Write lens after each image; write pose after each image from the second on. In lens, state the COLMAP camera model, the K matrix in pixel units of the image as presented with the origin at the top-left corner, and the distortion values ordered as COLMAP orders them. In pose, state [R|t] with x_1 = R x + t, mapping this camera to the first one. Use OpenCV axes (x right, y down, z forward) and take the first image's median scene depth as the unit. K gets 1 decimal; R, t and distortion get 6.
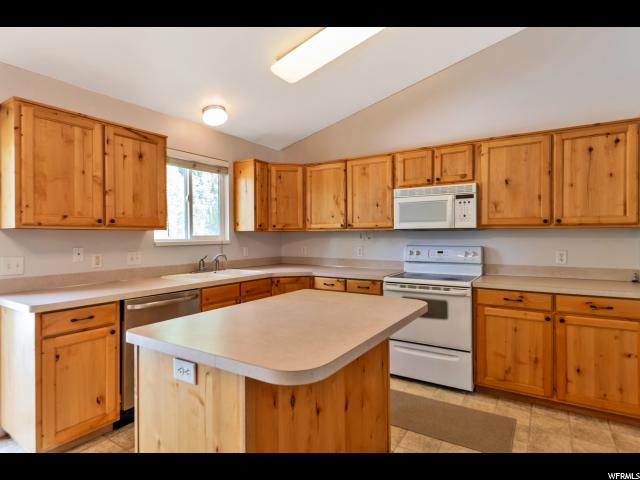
lens RADIAL K [[354.5, 0, 322.8], [0, 354.5, 239.5], [0, 0, 1]] dist [-0.002673, -0.000934]
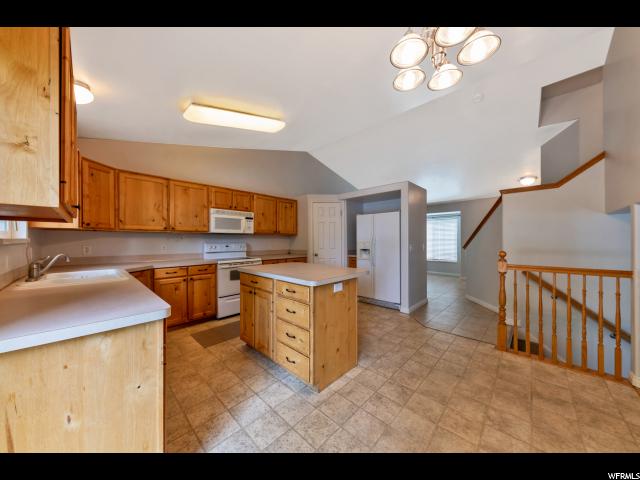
lens RADIAL K [[224.6, 0, 320.9], [0, 224.6, 238.4], [0, 0, 1]] dist [0.000359, -0.000009]
pose [[0.171178, 0.014164, 0.985138, -0.906554], [0.008936, 0.999833, -0.015928, 0.023107], [-0.985200, 0.011530, 0.171023, 0.402151]]
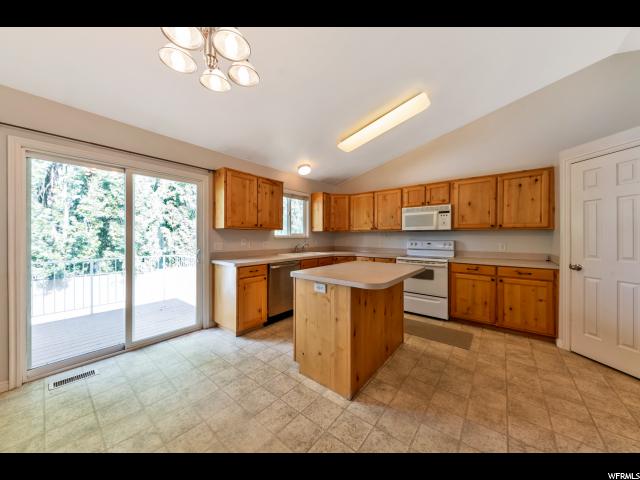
lens RADIAL K [[224.6, 0, 320.9], [0, 224.6, 238.4], [0, 0, 1]] dist [0.000359, -0.000009]
pose [[0.993542, 0.008234, -0.113166, -0.095739], [-0.008387, 0.999964, -0.000875, 0.019008], [0.113155, 0.001818, 0.993576, -0.212493]]
